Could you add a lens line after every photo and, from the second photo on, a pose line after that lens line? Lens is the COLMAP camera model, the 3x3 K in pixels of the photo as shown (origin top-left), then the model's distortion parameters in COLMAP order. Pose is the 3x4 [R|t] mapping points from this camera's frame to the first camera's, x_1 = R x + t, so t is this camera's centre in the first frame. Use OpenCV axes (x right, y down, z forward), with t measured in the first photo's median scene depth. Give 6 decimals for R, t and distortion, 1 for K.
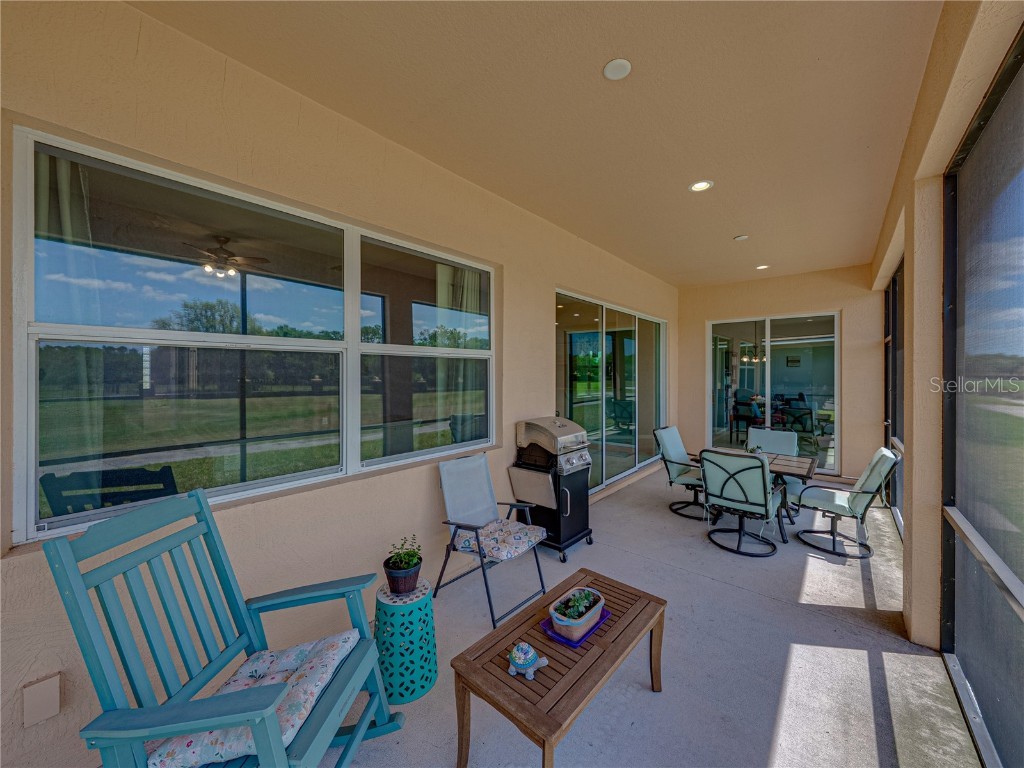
lens RADIAL K [[385.7, 0, 521.0], [0, 385.7, 373.7], [0, 0, 1]] dist [0.012780, -0.000724]
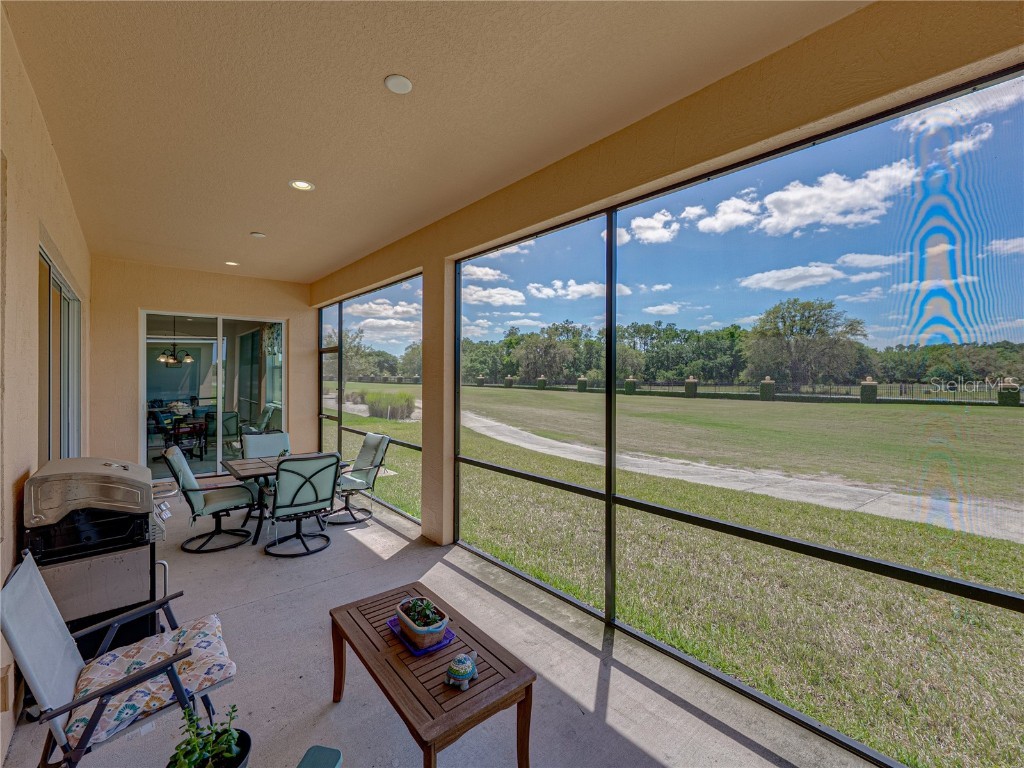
lens RADIAL K [[424.8, 0, 501.5], [0, 424.8, 368.9], [0, 0, 1]] dist [-0.021835, 0.001508]
pose [[0.183318, 0.008209, 0.983019, -0.445889], [0.001361, 0.999962, -0.008604, -0.016170], [-0.983053, 0.002915, 0.183299, 0.295802]]
